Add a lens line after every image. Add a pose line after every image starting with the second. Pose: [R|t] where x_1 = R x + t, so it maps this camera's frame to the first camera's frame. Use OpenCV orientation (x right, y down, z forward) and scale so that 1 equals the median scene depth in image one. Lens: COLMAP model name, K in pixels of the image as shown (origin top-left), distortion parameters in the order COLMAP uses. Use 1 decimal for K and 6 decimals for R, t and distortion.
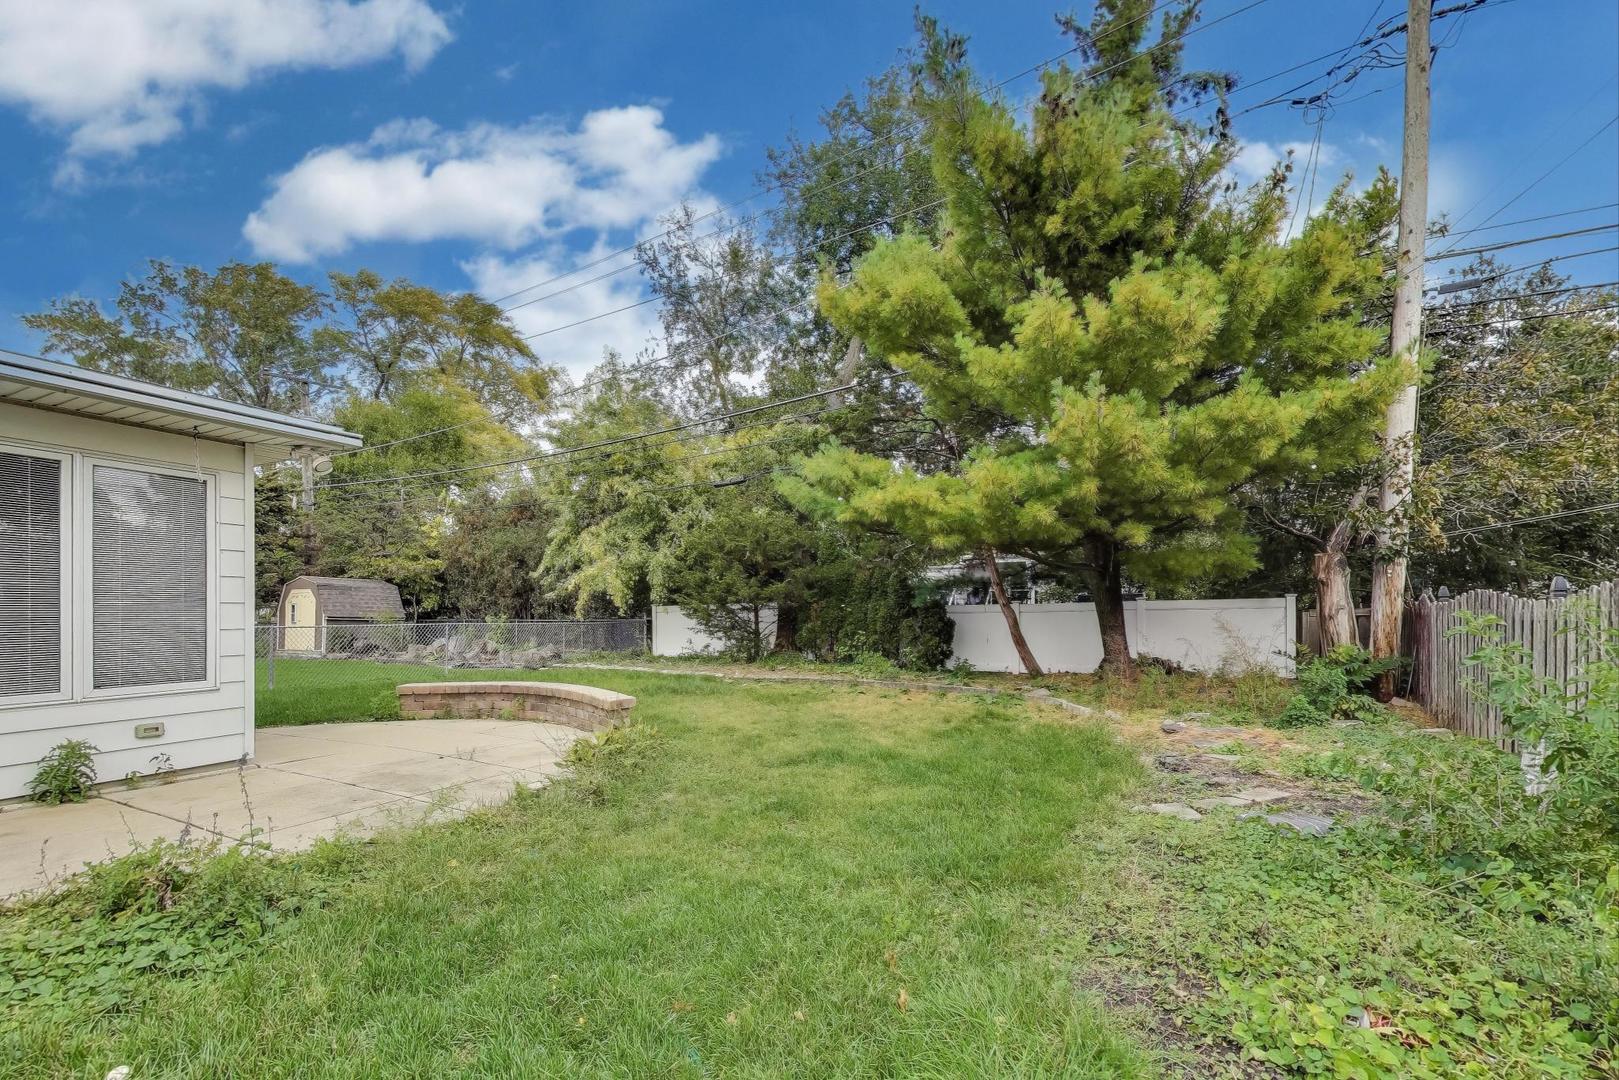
lens RADIAL K [[616.4, 0, 790.6], [0, 616.4, 611.9], [0, 0, 1]] dist [-0.000384, 0.000024]
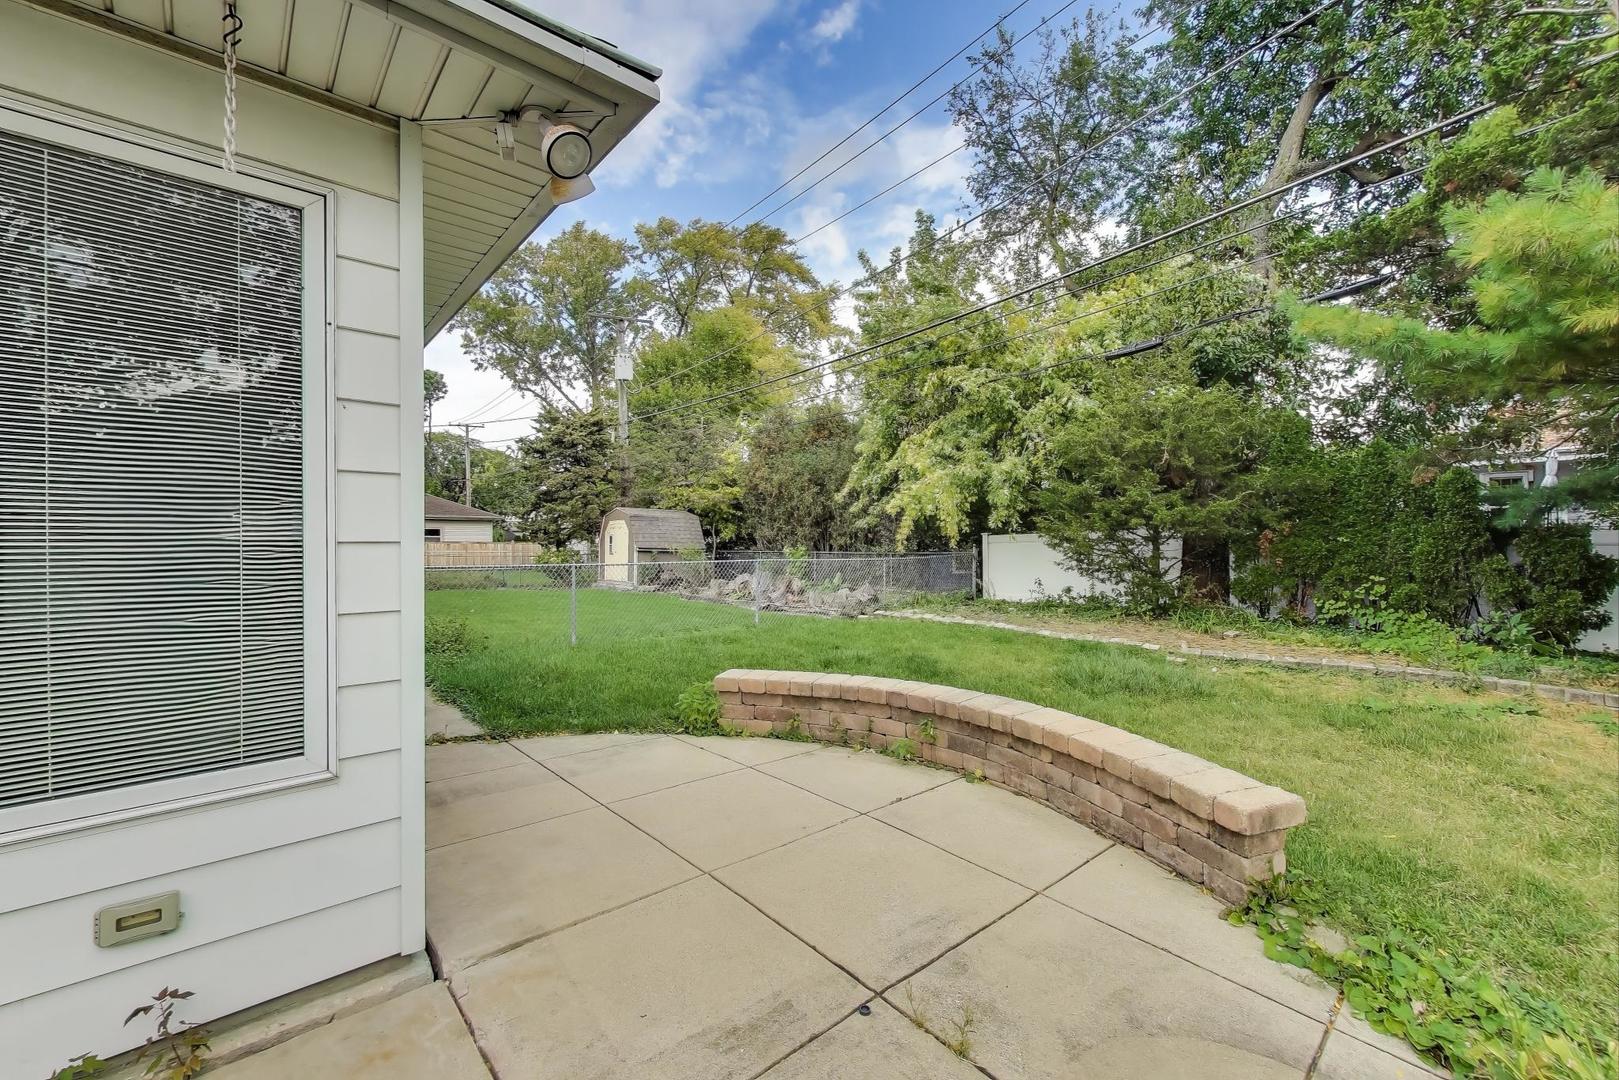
lens RADIAL K [[661.2, 0, 809.5], [0, 661.2, 540.0], [0, 0, 1]] dist [0.000110, -0.000022]
pose [[0.922119, -0.003909, -0.386886, -0.099198], [0.003779, 0.999992, -0.001096, -0.003340], [0.386887, -0.000452, 0.922127, 0.143625]]
